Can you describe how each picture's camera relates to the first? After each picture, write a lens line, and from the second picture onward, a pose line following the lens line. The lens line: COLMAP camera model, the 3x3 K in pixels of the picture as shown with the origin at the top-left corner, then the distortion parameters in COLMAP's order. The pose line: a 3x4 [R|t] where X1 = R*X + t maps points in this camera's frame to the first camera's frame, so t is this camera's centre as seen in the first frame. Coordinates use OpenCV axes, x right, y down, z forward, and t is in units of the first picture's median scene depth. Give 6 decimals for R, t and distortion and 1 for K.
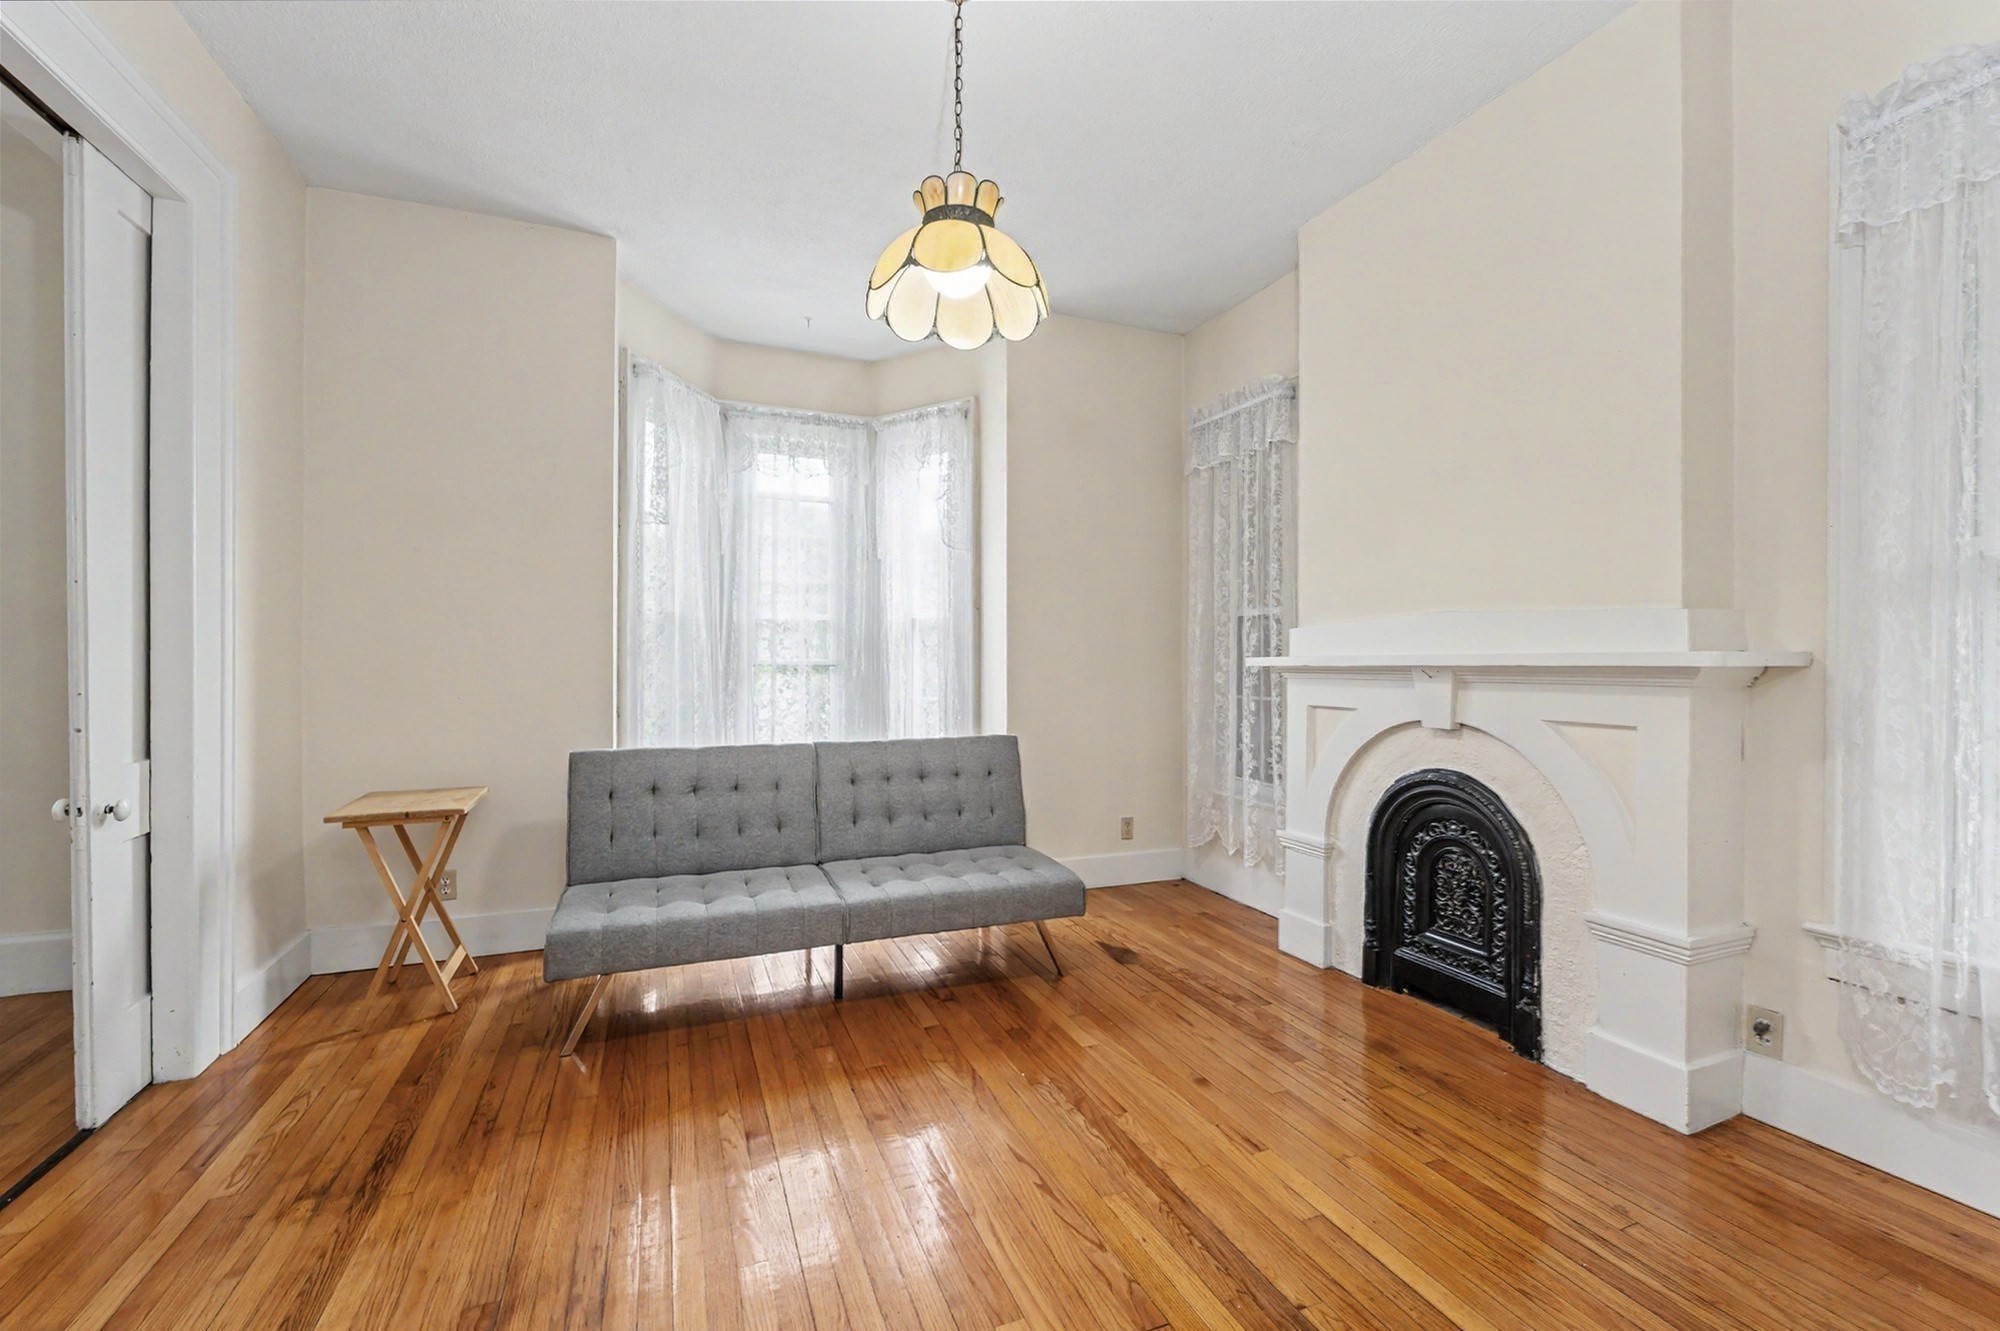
lens RADIAL K [[817.9, 0, 1009.6], [0, 817.9, 671.5], [0, 0, 1]] dist [-0.000615, -0.000093]
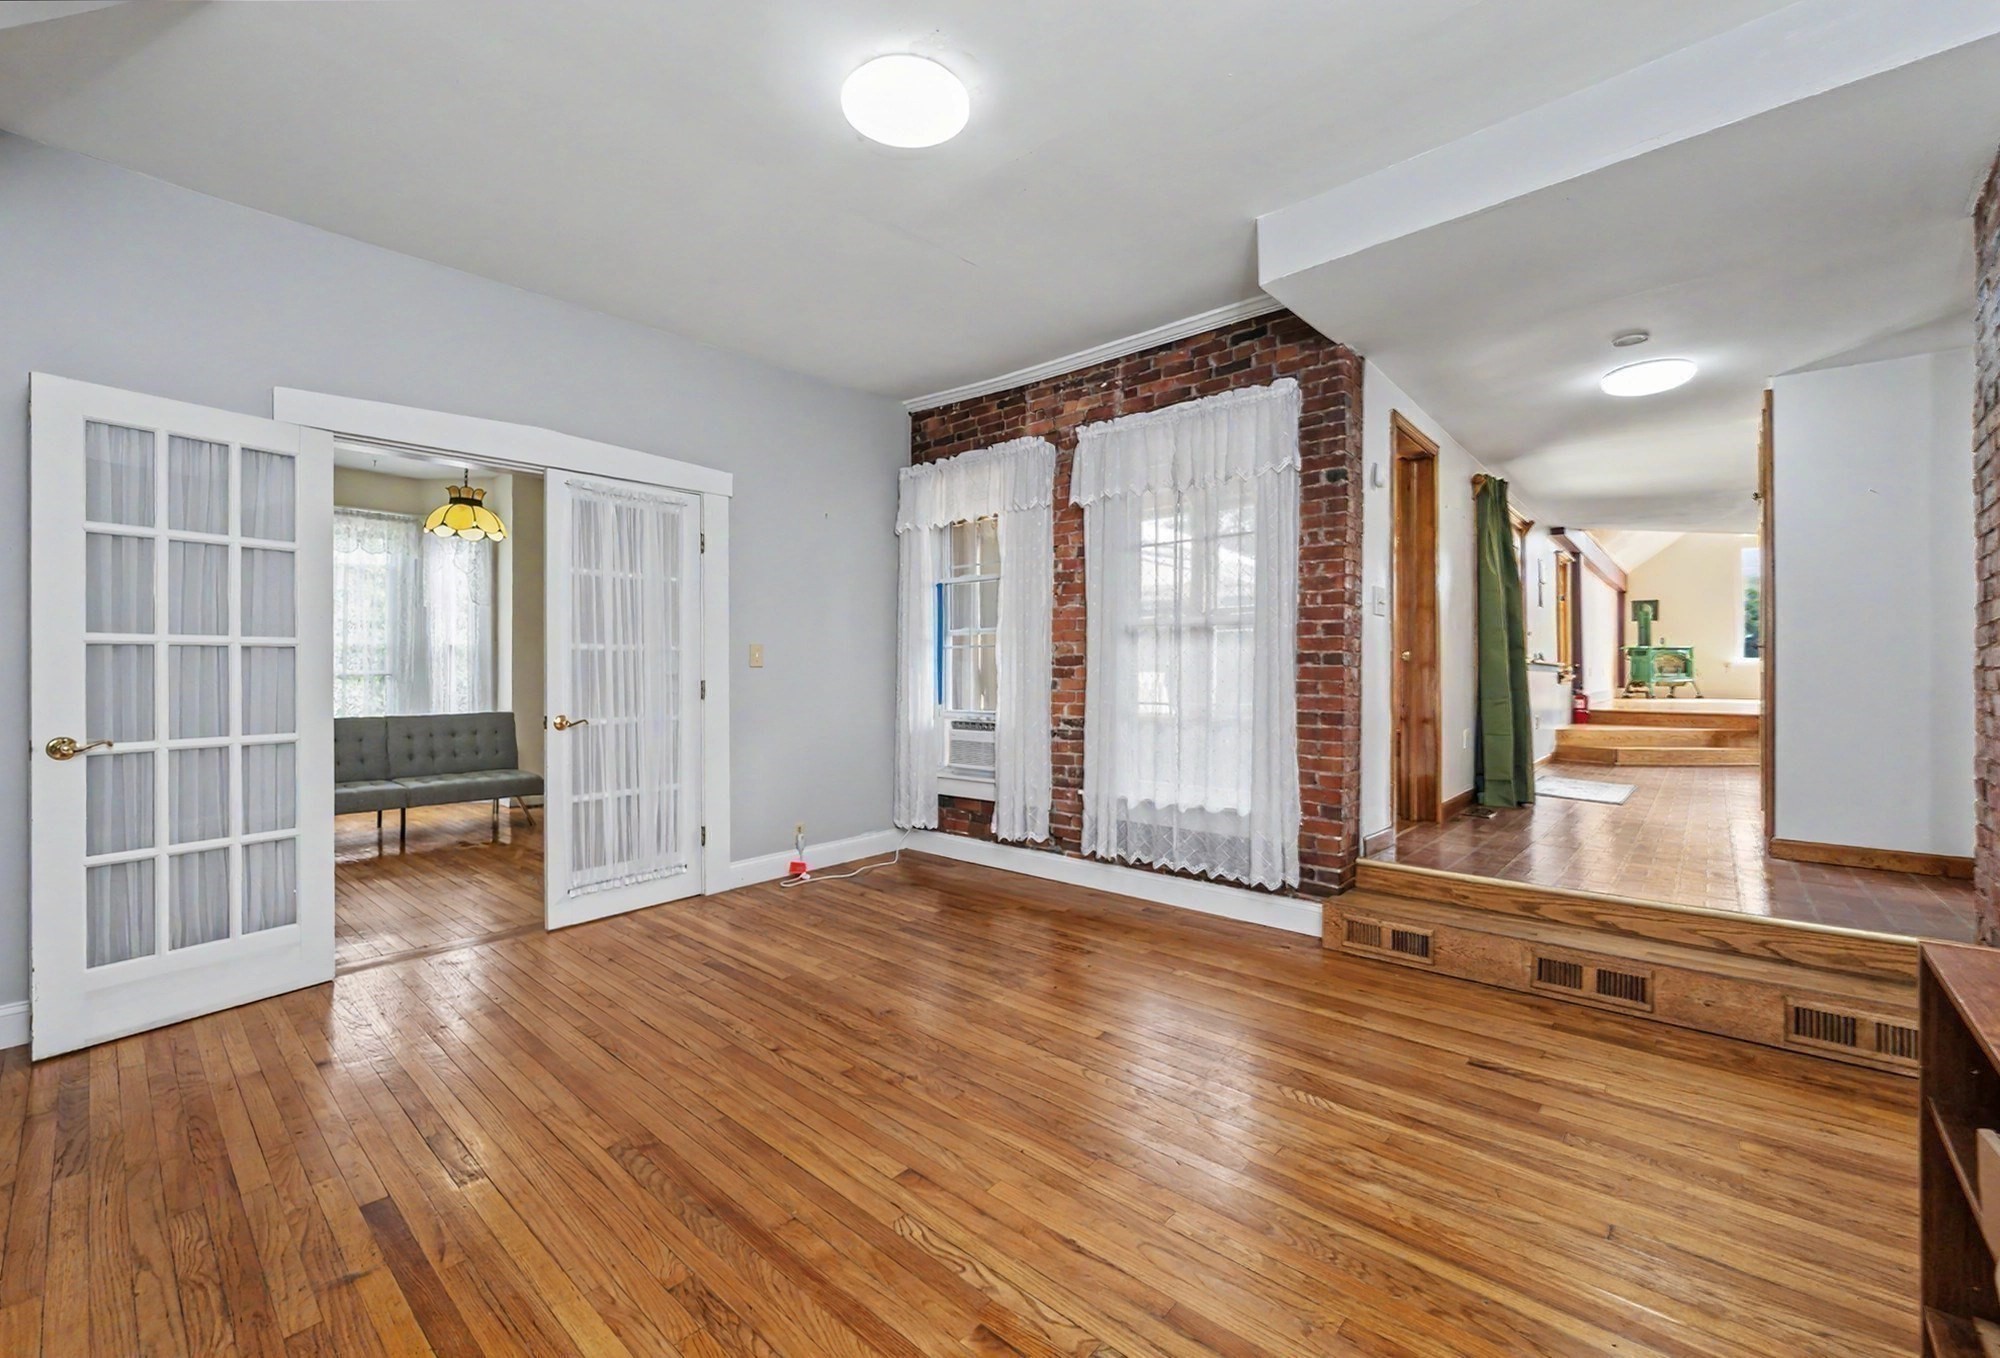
lens RADIAL K [[838.7, 0, 992.4], [0, 838.7, 671.0], [0, 0, 1]] dist [-0.009207, -0.000050]
pose [[0.902100, 0.003894, 0.431508, 0.137644], [0.001484, 0.999925, -0.012126, 0.006964], [-0.431523, 0.011580, 0.902027, -0.956672]]
